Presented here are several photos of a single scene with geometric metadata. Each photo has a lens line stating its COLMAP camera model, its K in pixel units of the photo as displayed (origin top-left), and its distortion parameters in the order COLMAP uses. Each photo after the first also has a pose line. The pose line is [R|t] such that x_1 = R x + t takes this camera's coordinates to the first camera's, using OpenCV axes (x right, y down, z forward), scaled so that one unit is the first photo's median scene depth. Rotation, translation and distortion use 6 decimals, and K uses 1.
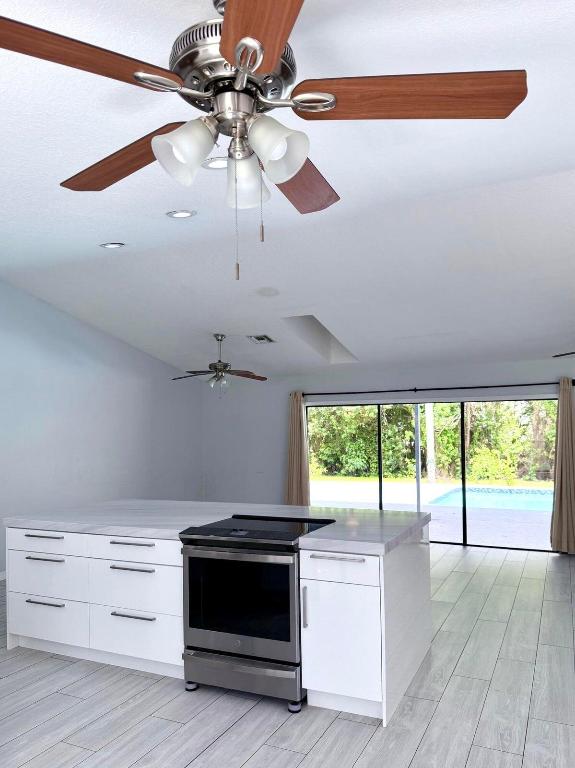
lens RADIAL K [[596.2, 0, 287.5], [0, 596.2, 384.0], [0, 0, 1]] dist [-0.000781, 0.001481]
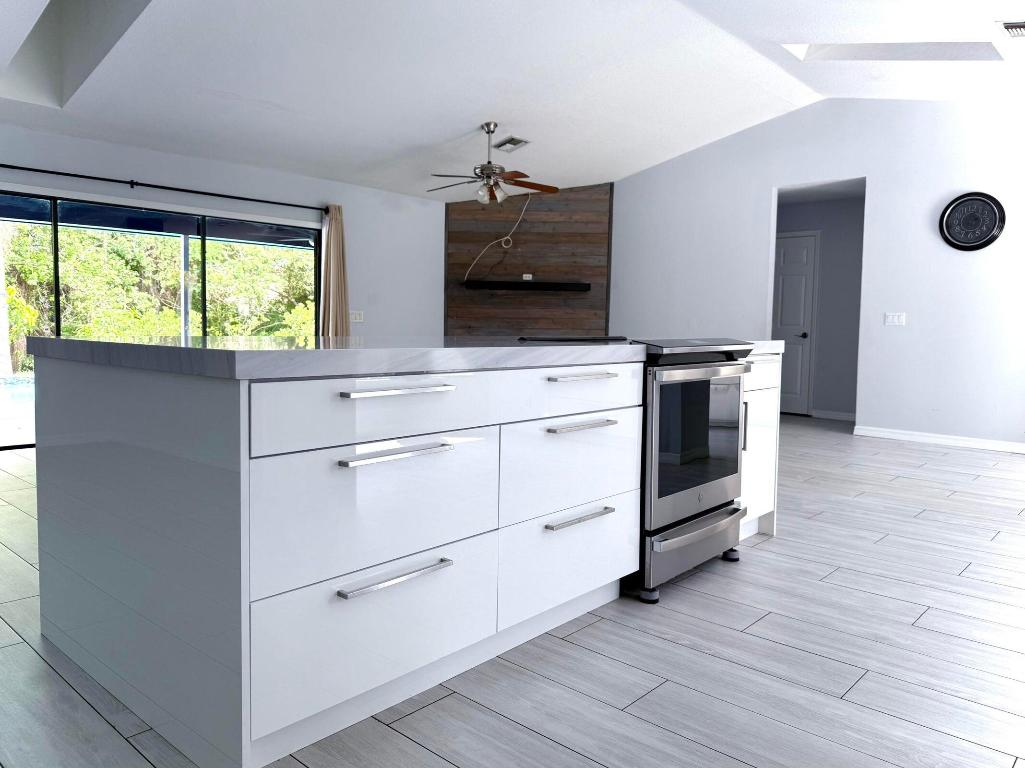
lens RADIAL K [[729.8, 0, 546.8], [0, 729.8, 365.1], [0, 0, 1]] dist [0.058899, -0.004428]
pose [[0.272495, -0.036325, 0.961471, -0.815834], [-0.091592, 0.993770, 0.063504, 0.216033], [-0.957788, -0.105368, 0.267470, 0.841339]]
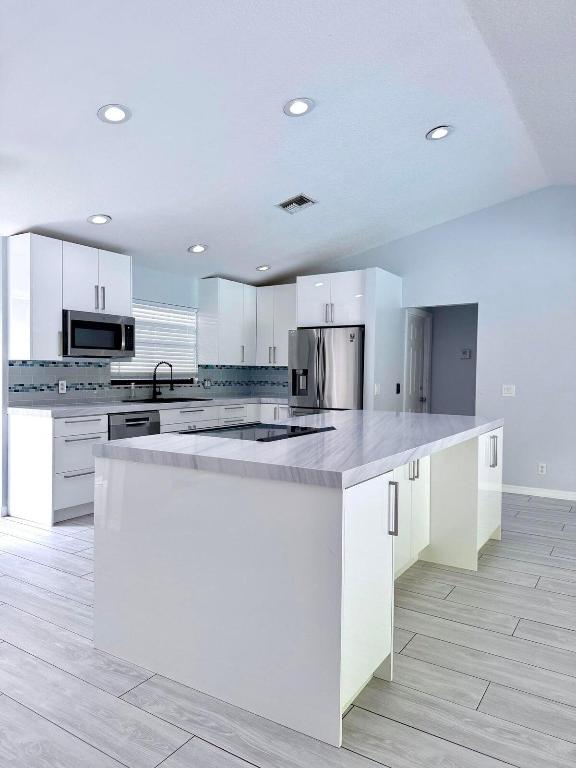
lens RADIAL K [[546.8, 0, 262.6], [0, 546.8, 386.9], [0, 0, 1]] dist [0.058899, -0.004428]
pose [[-0.165926, 0.039414, -0.985350, 0.734535], [0.071857, 0.997028, 0.027781, 0.146587], [0.983517, -0.066195, -0.168265, 1.122416]]
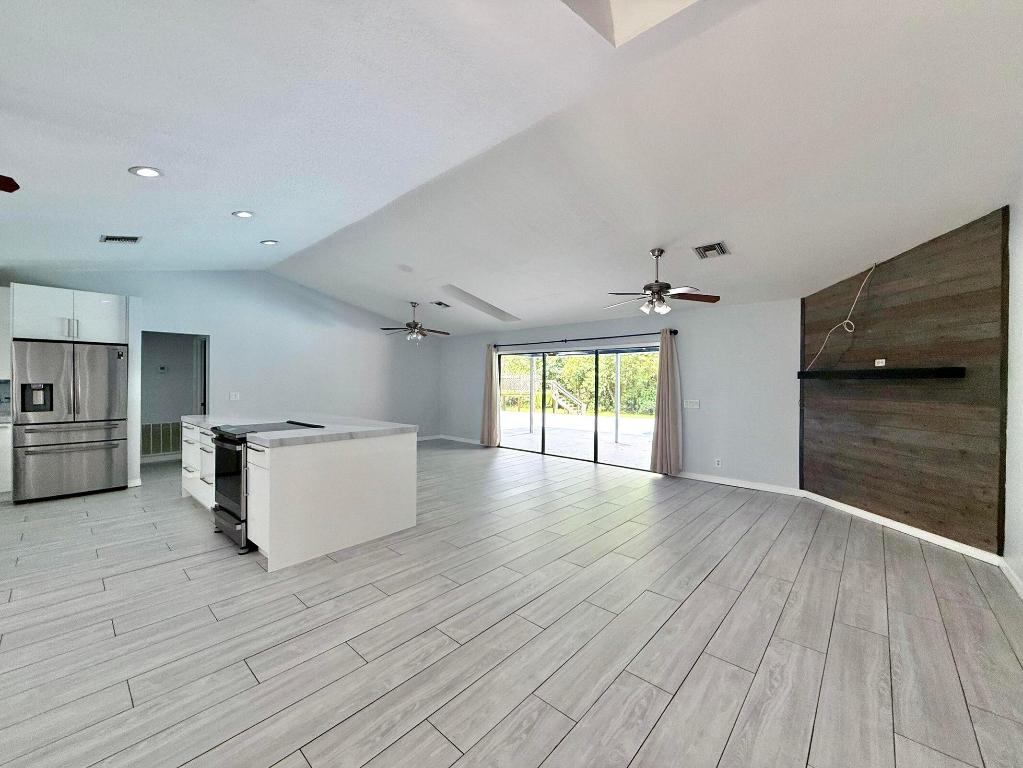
lens RADIAL K [[414.1, 0, 511.5], [0, 414.1, 384.0], [0, 0, 1]] dist [0.002983, -0.000050]
pose [[0.956232, 0.020689, -0.291878, 0.763741], [0.004328, 0.996388, 0.084806, 0.053724], [0.292578, -0.082358, 0.952688, 0.232530]]
